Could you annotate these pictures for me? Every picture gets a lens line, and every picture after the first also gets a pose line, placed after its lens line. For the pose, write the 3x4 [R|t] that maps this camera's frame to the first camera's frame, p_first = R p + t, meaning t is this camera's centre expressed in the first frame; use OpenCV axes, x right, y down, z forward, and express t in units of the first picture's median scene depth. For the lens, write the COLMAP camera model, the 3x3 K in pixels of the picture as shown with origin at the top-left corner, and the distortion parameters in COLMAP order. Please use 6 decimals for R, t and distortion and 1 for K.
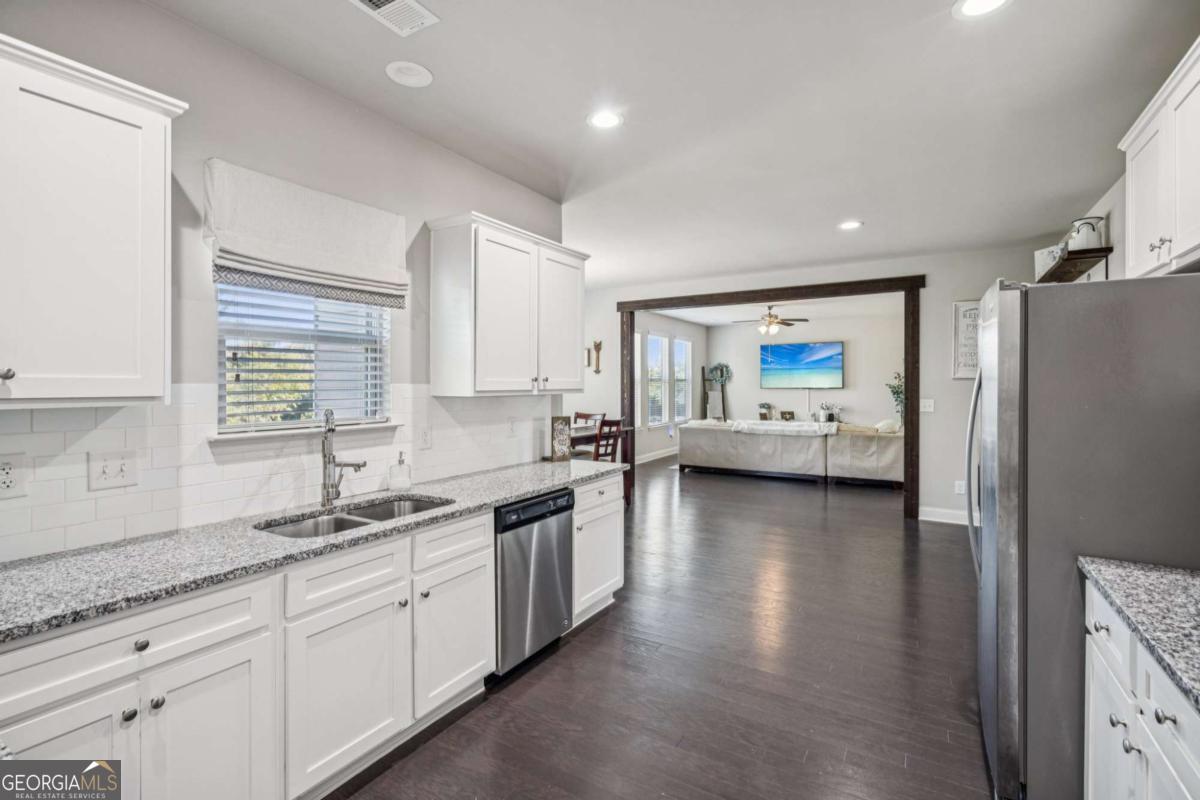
lens RADIAL K [[546.8, 0, 610.6], [0, 546.8, 384.5], [0, 0, 1]] dist [-0.005329, 0.001291]
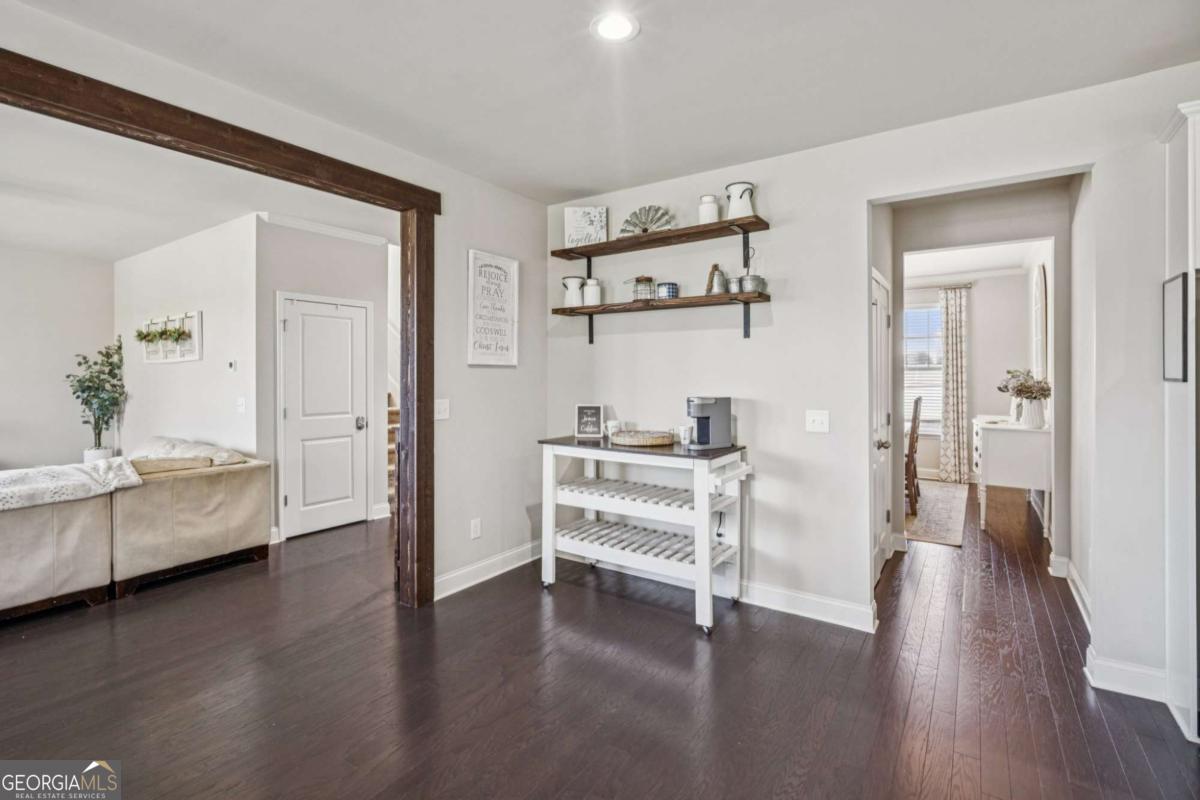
lens RADIAL K [[546.8, 0, 598.8], [0, 546.8, 375.9], [0, 0, 1]] dist [-0.005329, 0.001291]
pose [[0.076156, 0.001825, 0.997094, -0.015382], [0.000780, 0.999998, -0.001890, 0.003141], [-0.997096, 0.000921, 0.076155, 0.779996]]
